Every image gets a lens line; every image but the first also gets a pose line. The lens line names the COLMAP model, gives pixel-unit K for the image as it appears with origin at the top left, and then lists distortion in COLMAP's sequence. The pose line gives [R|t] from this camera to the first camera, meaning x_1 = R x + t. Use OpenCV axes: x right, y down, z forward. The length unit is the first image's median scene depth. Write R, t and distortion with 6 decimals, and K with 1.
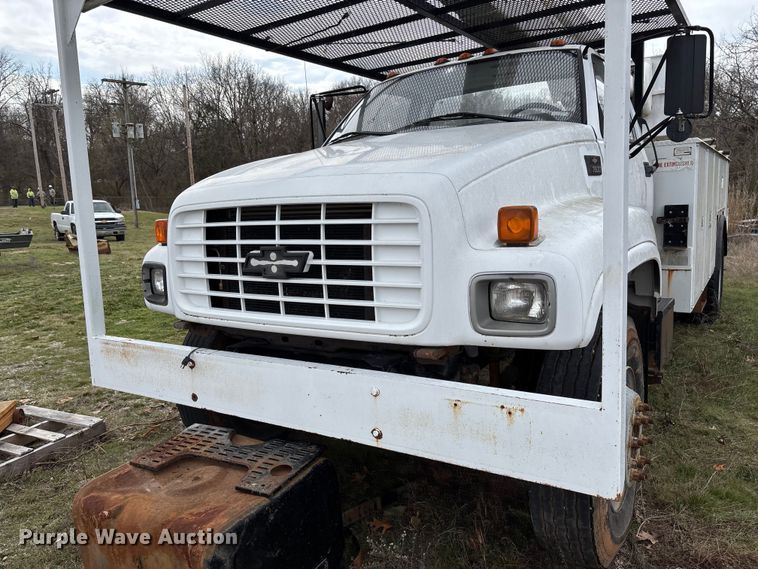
lens RADIAL K [[568.6, 0, 394.5], [0, 568.6, 288.4], [0, 0, 1]] dist [0.058364, -0.065202]
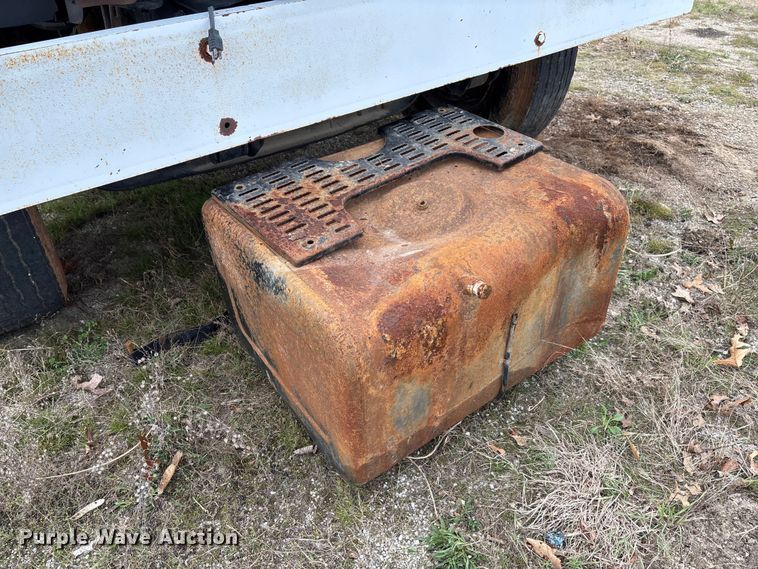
lens RADIAL K [[568.6, 0, 385.7], [0, 568.6, 289.3], [0, 0, 1]] dist [0.058364, -0.065202]
pose [[0.373714, -0.514755, 0.771599, -0.830882], [0.178780, 0.856250, 0.484638, 0.111338], [-0.910151, -0.043169, 0.412021, 0.764859]]
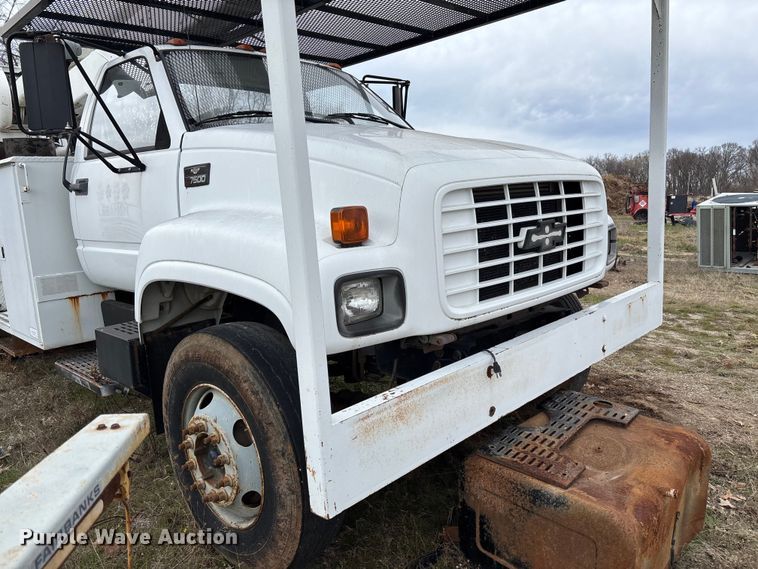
lens RADIAL K [[568.6, 0, 380.4], [0, 568.6, 291.5], [0, 0, 1]] dist [0.058364, -0.065202]
pose [[0.220967, -0.137966, 0.965474, -1.316348], [0.191995, 0.976725, 0.095632, -0.103882], [-0.956196, 0.164235, 0.242313, 1.043109]]
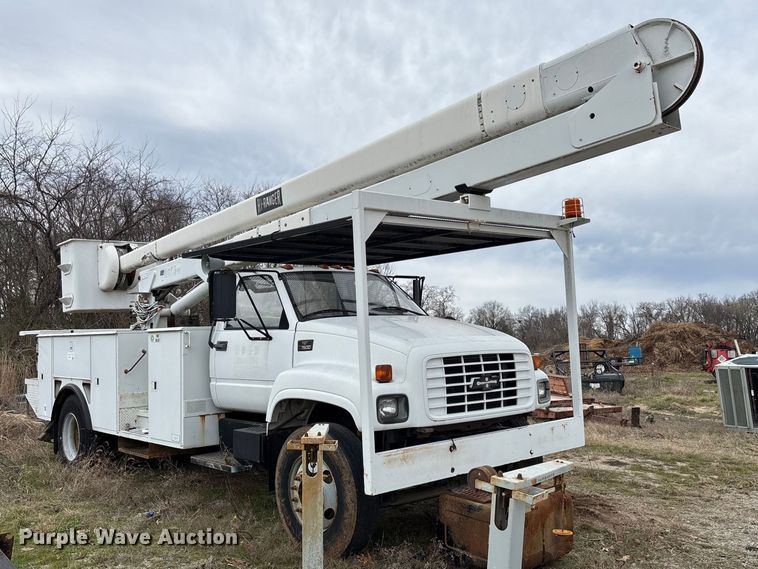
lens RADIAL K [[717.6, 0, 354.8], [0, 717.6, 277.0], [0, 0, 1]] dist [0.047975, 0.000000]
pose [[0.300917, 0.108439, 0.947465, -2.799138], [0.160446, 0.973595, -0.162387, -0.068991], [-0.940056, 0.200882, 0.275572, 0.650673]]
